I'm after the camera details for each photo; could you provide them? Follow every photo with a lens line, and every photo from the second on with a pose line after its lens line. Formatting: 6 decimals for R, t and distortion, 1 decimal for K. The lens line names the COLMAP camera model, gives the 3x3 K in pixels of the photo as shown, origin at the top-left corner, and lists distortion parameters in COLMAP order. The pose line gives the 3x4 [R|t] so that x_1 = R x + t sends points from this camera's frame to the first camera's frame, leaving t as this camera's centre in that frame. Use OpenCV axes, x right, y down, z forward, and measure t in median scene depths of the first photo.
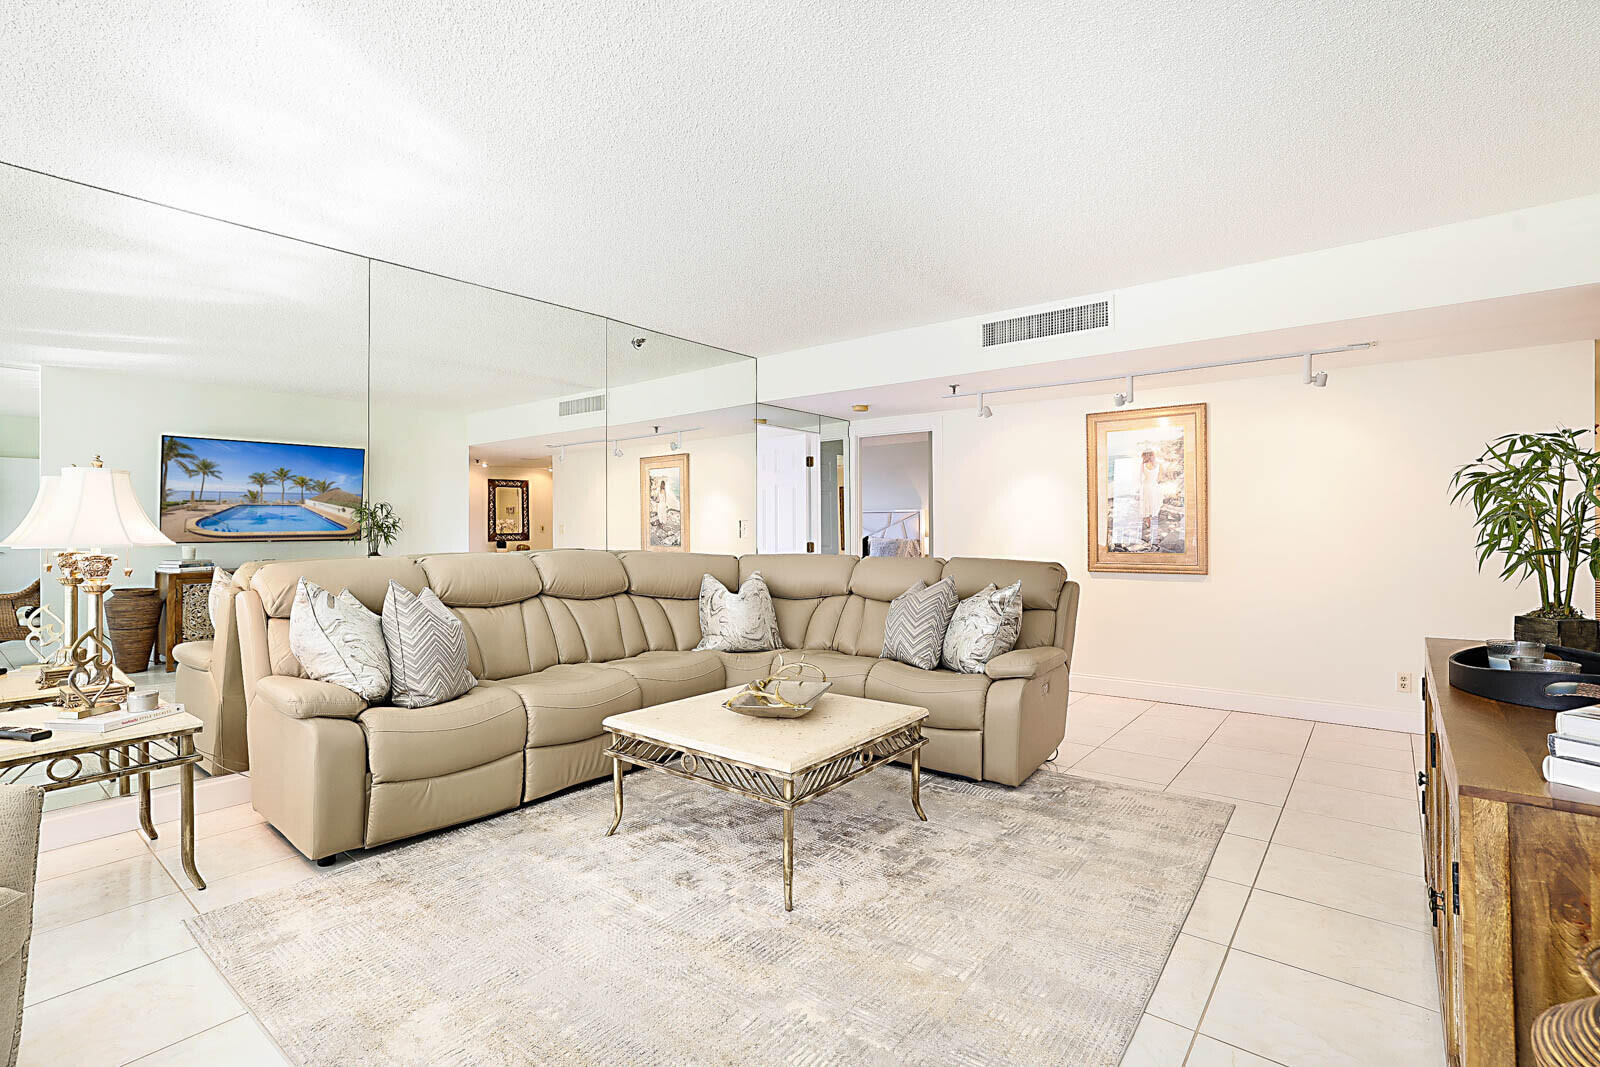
lens RADIAL K [[765.4, 0, 798.5], [0, 765.4, 527.8], [0, 0, 1]] dist [-0.020230, 0.003262]
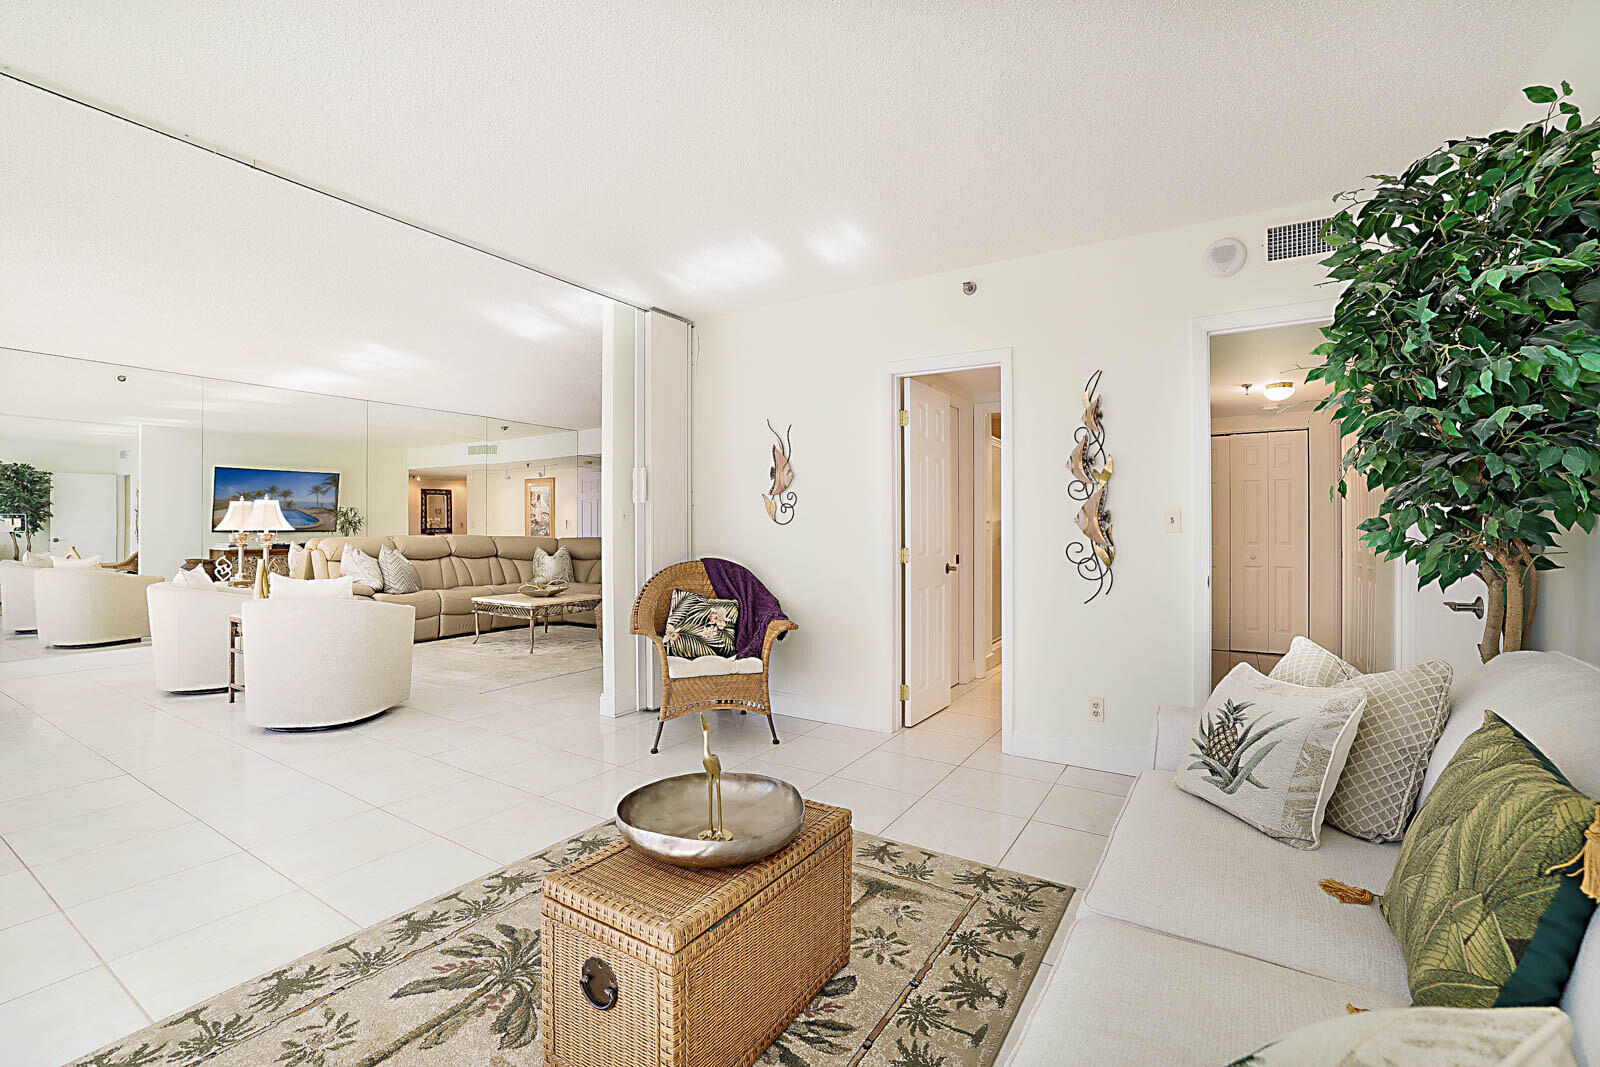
lens RADIAL K [[693.1, 0, 799.7], [0, 693.1, 529.3], [0, 0, 1]] dist [-0.023305, 0.005285]
pose [[0.992882, 0.002947, 0.119068, 0.195414], [-0.003588, 0.999980, 0.005166, 0.001361], [-0.119051, -0.005556, 0.992873, -0.496688]]
